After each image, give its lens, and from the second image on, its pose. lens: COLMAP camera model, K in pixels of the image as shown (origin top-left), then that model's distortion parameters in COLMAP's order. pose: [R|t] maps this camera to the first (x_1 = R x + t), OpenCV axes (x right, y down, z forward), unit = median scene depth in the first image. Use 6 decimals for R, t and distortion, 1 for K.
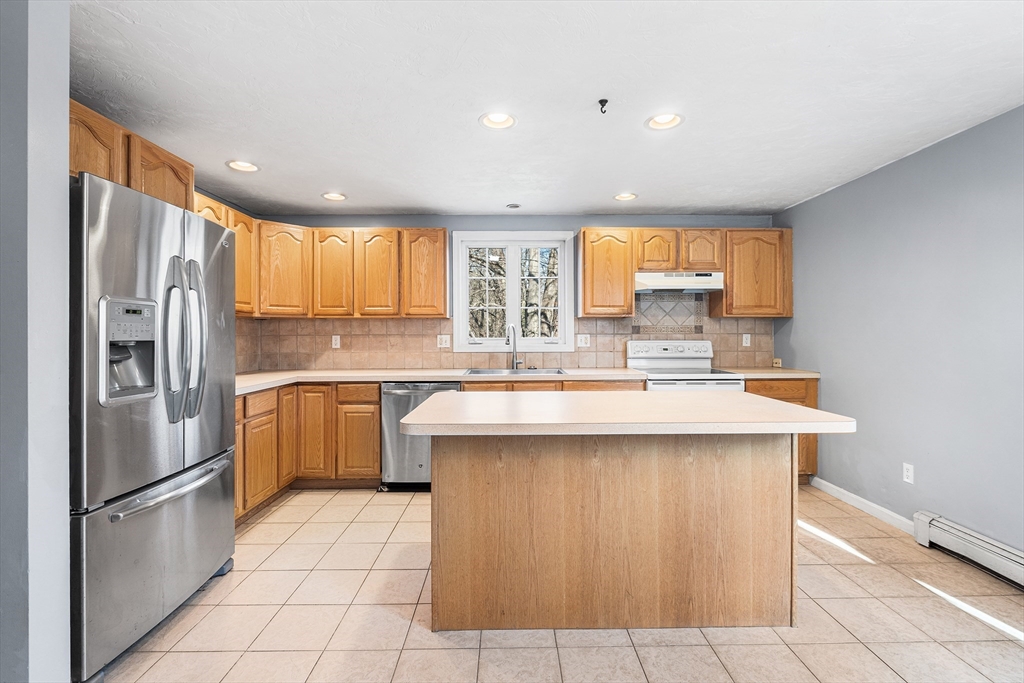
lens RADIAL K [[457.6, 0, 513.3], [0, 457.6, 333.1], [0, 0, 1]] dist [-0.001709, -0.000108]
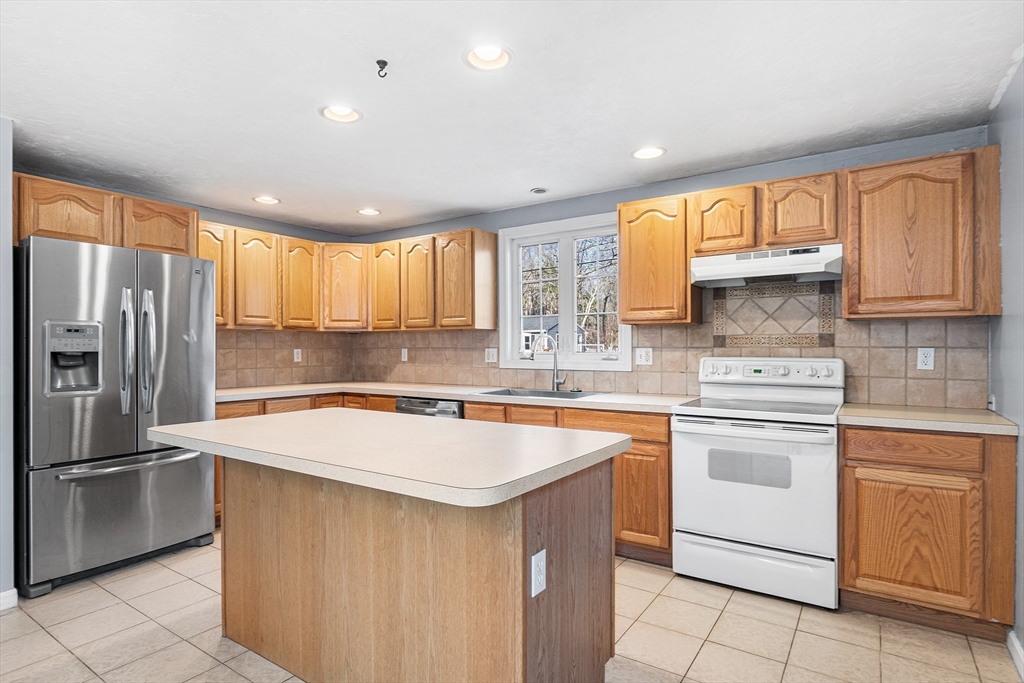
lens RADIAL K [[536.4, 0, 511.5], [0, 536.4, 348.4], [0, 0, 1]] dist [0.000310, -0.000144]
pose [[0.820337, 0.002456, -0.571875, 0.506813], [-0.000121, 0.999991, 0.004122, 0.000020], [0.571880, -0.003312, 0.820330, 0.185331]]
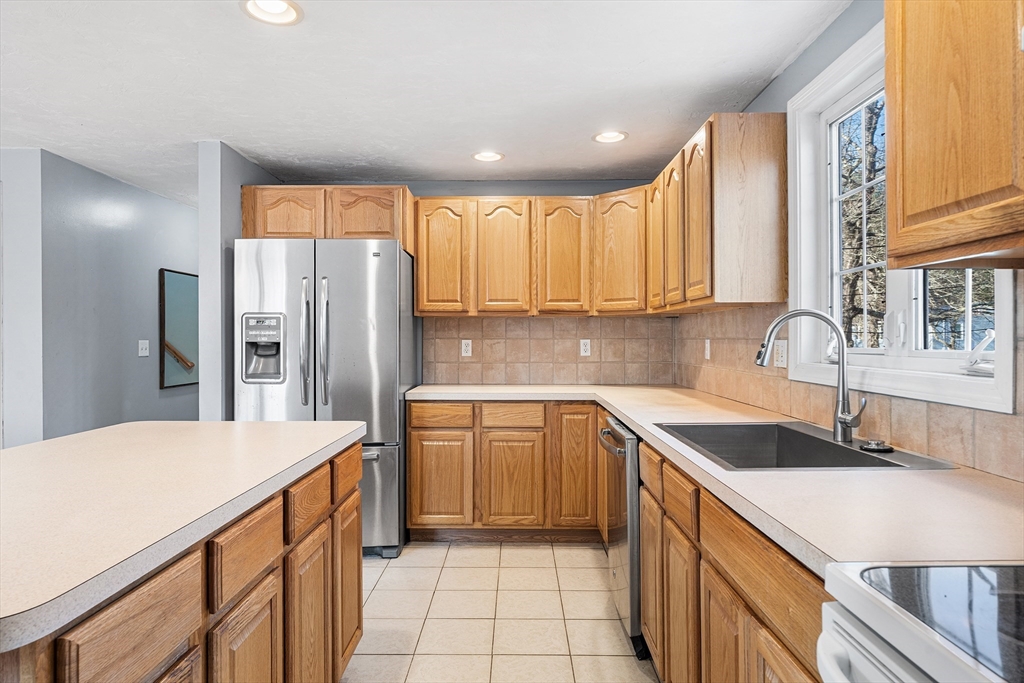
lens RADIAL K [[612.6, 0, 513.7], [0, 612.6, 338.8], [0, 0, 1]] dist [-0.001930, 0.001327]
pose [[-0.015860, 0.004492, -0.999864, 0.489581], [0.002489, 0.999987, 0.004453, 0.000057], [0.999871, -0.002418, -0.015871, 0.799727]]
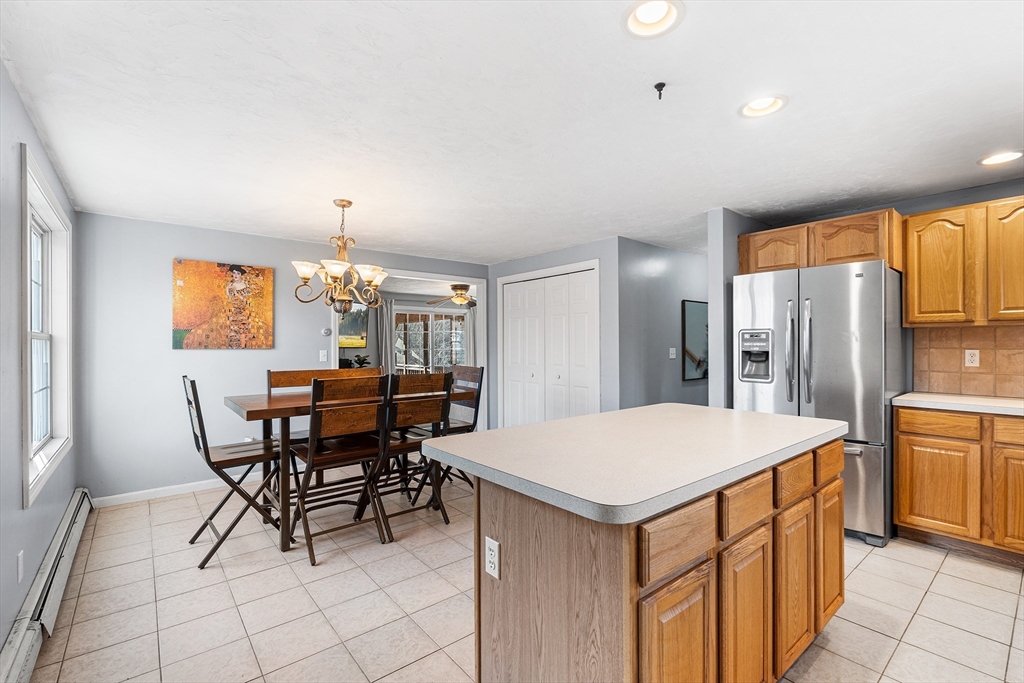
lens RADIAL K [[454.9, 0, 513.8], [0, 454.9, 344.3], [0, 0, 1]] dist [-0.003952, -0.000341]
pose [[-0.777157, 0.005759, -0.629281, 0.518511], [0.006545, 0.999978, 0.001068, -0.009092], [0.629273, -0.003289, -0.777177, 0.809350]]
